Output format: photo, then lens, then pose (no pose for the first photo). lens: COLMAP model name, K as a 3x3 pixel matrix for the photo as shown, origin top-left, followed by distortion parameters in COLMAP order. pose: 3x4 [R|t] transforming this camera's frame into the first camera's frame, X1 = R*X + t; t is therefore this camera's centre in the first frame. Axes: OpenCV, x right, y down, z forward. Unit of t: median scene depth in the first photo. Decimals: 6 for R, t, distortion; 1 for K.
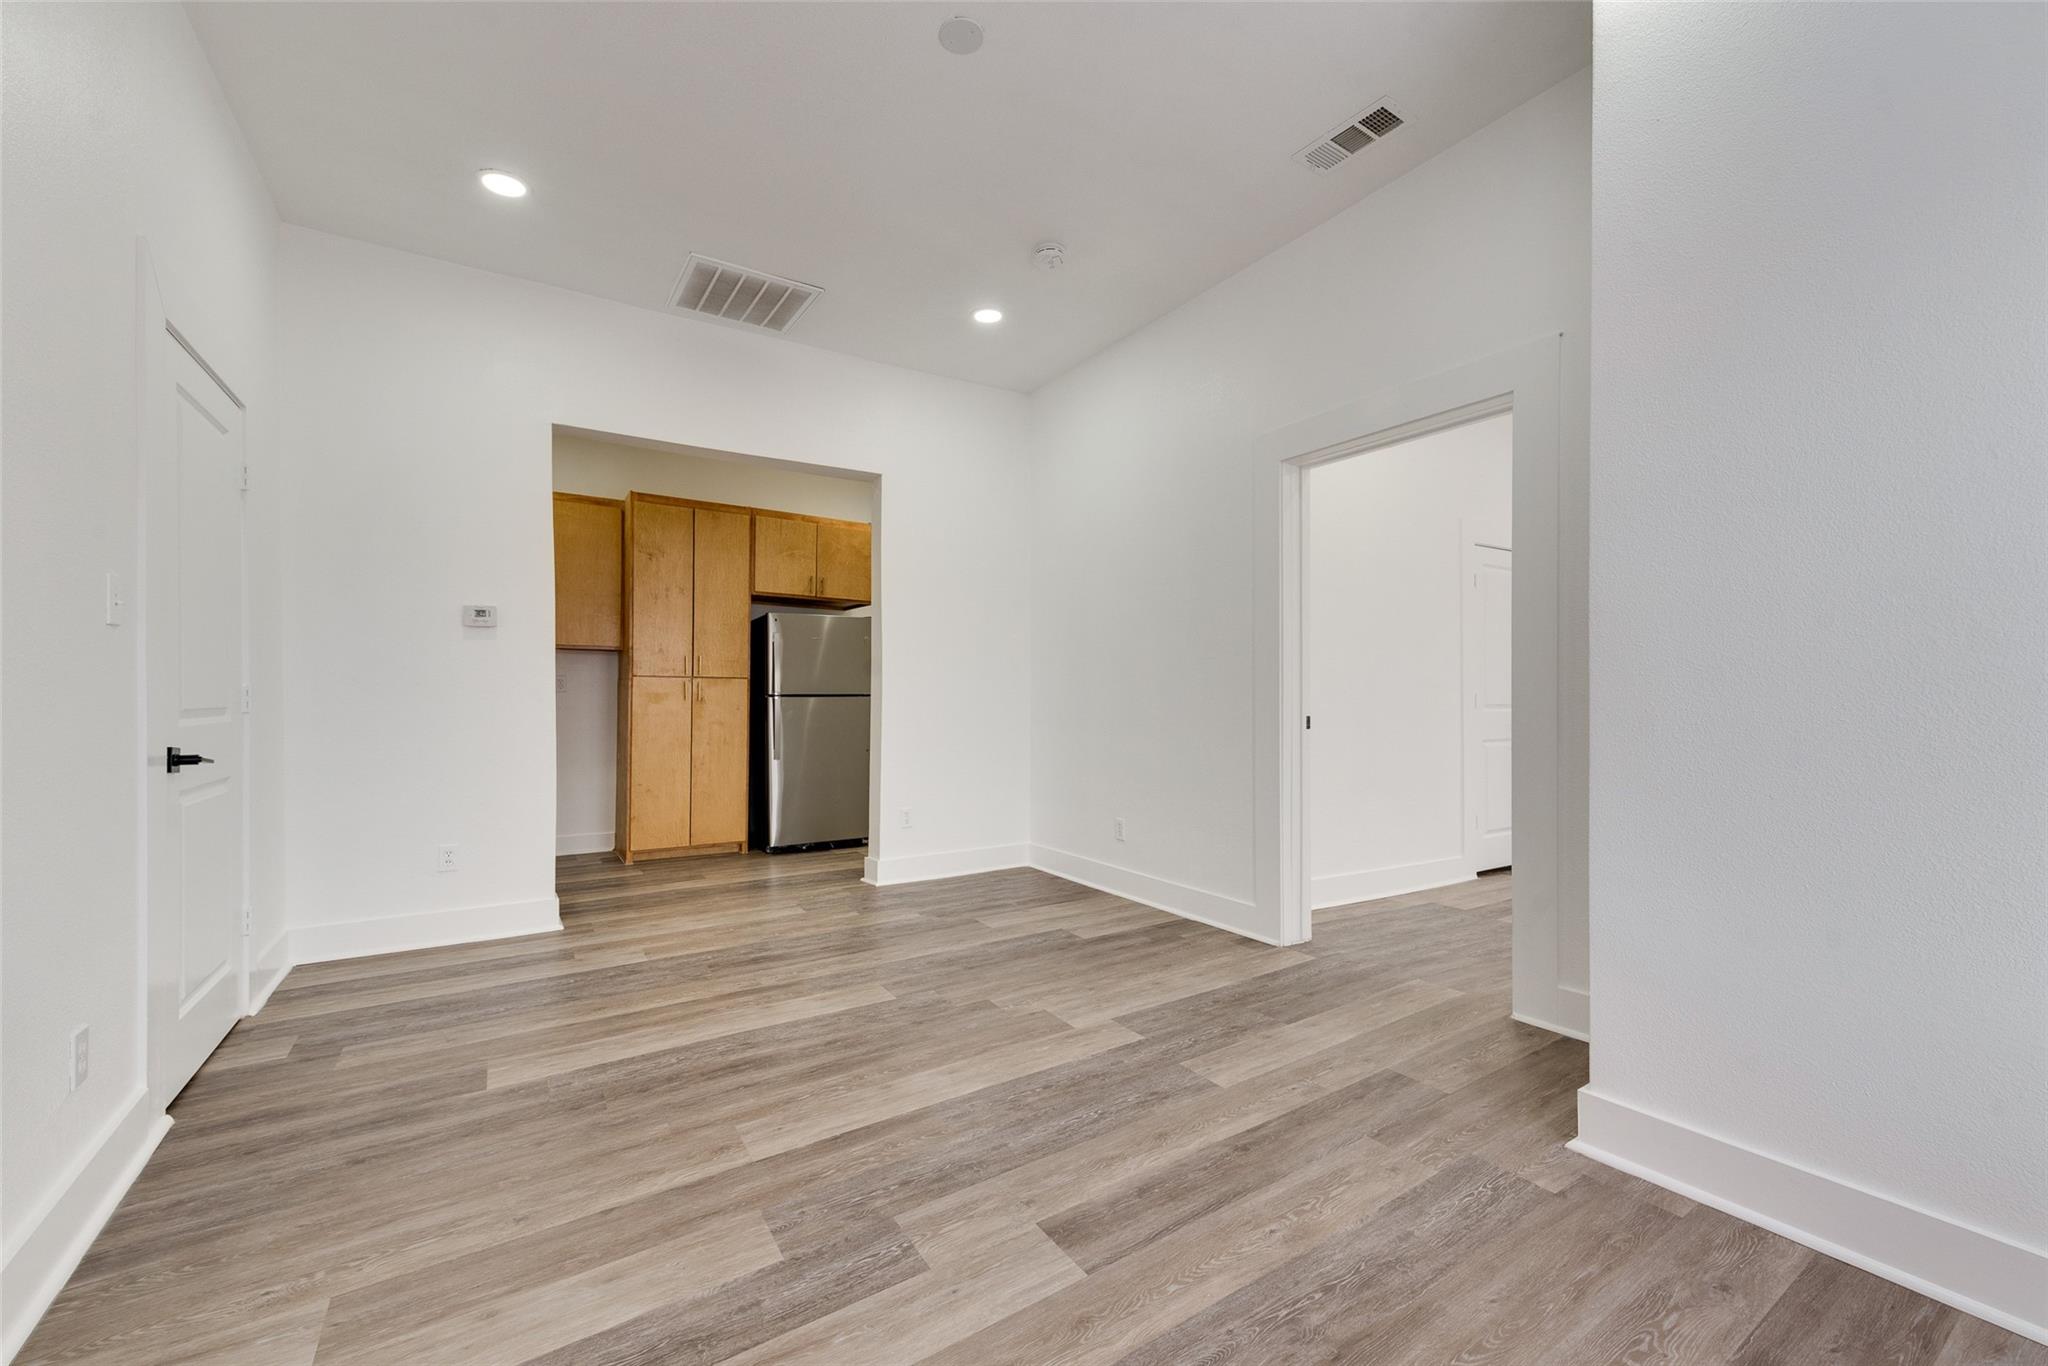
lens RADIAL K [[811.5, 0, 1022.6], [0, 811.5, 696.5], [0, 0, 1]] dist [0.001180, -0.000011]
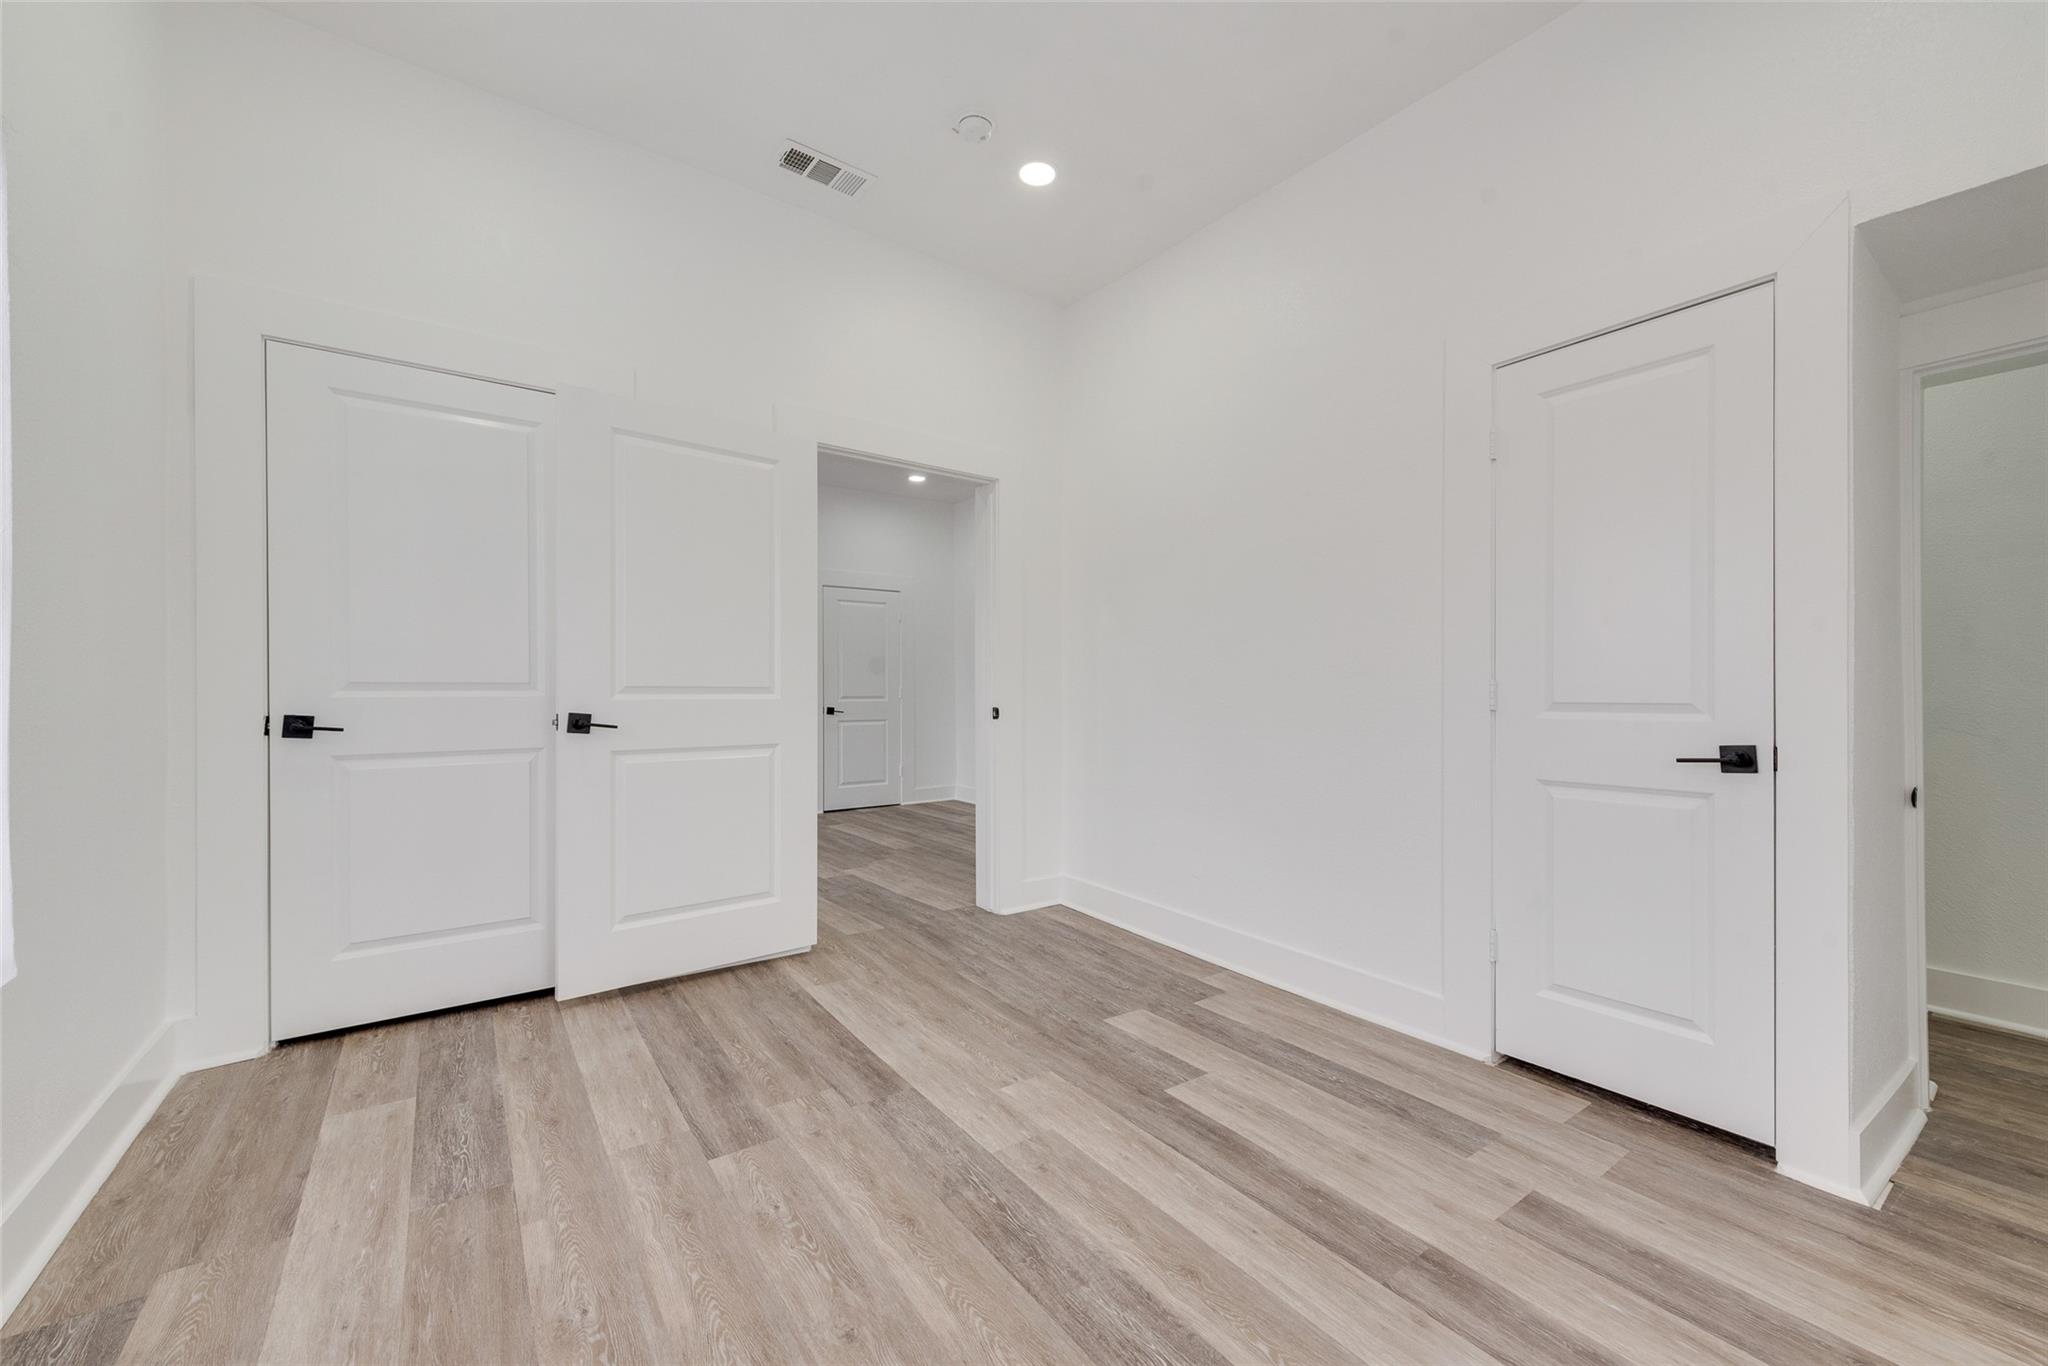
lens RADIAL K [[811.5, 0, 1022.6], [0, 811.5, 696.5], [0, 0, 1]] dist [0.001180, -0.000011]
pose [[0.052562, 0.002883, -0.998614, 1.942737], [0.002038, 0.999993, 0.002994, 0.008225], [0.998616, -0.002193, 0.052556, 1.318520]]
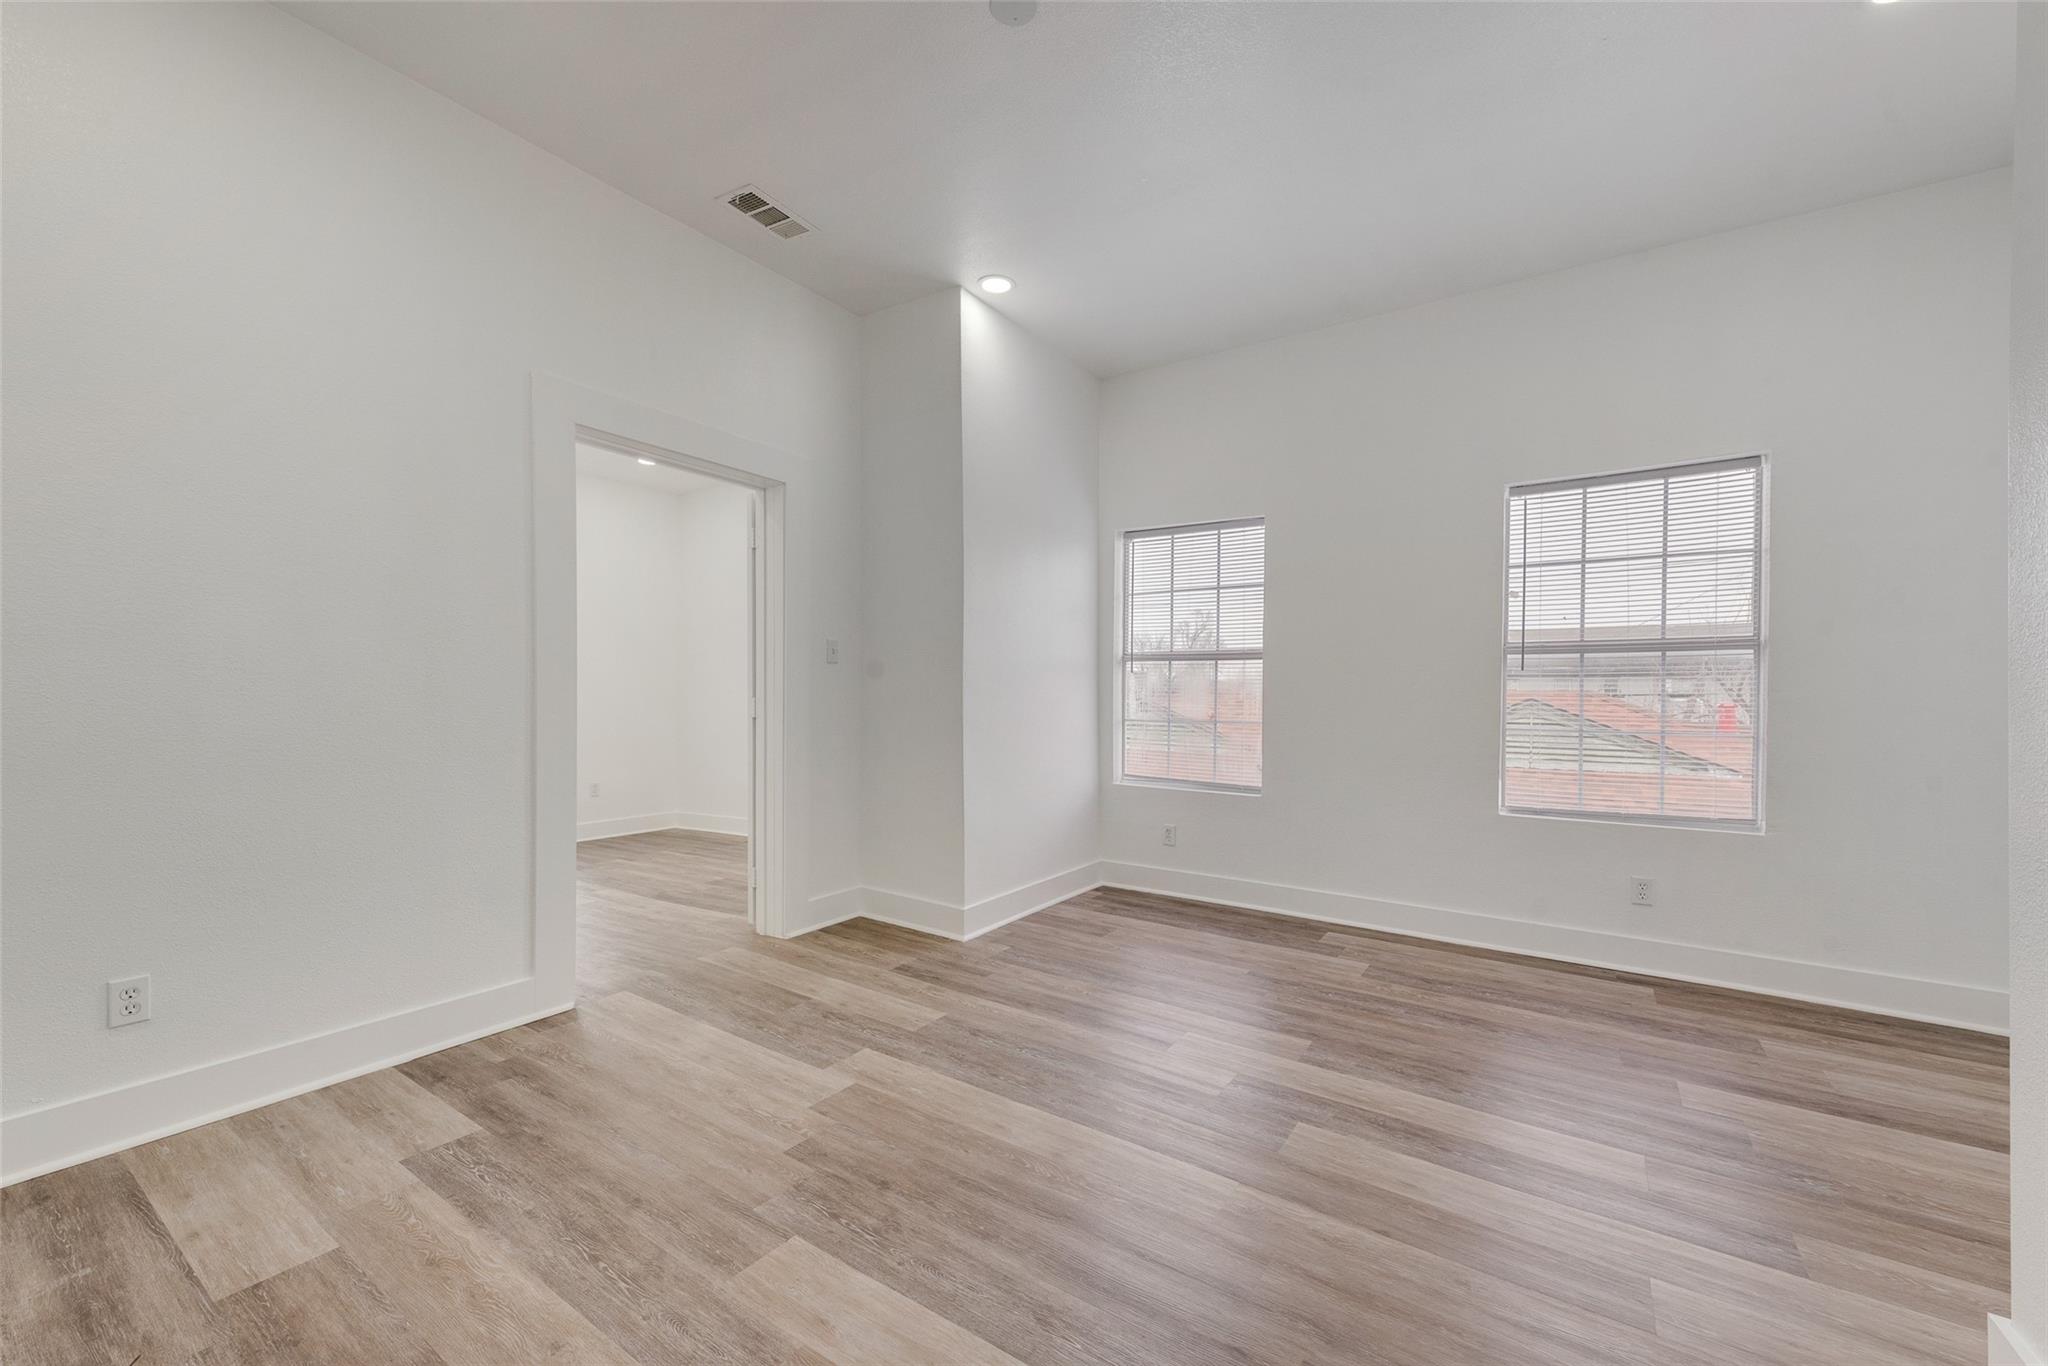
lens RADIAL K [[811.5, 0, 1022.6], [0, 811.5, 696.5], [0, 0, 1]] dist [0.001180, -0.000011]
pose [[-0.391353, 0.000168, 0.920241, -0.826404], [0.002024, 0.999998, 0.000678, -0.013732], [-0.920238, 0.002128, -0.391352, 1.184084]]
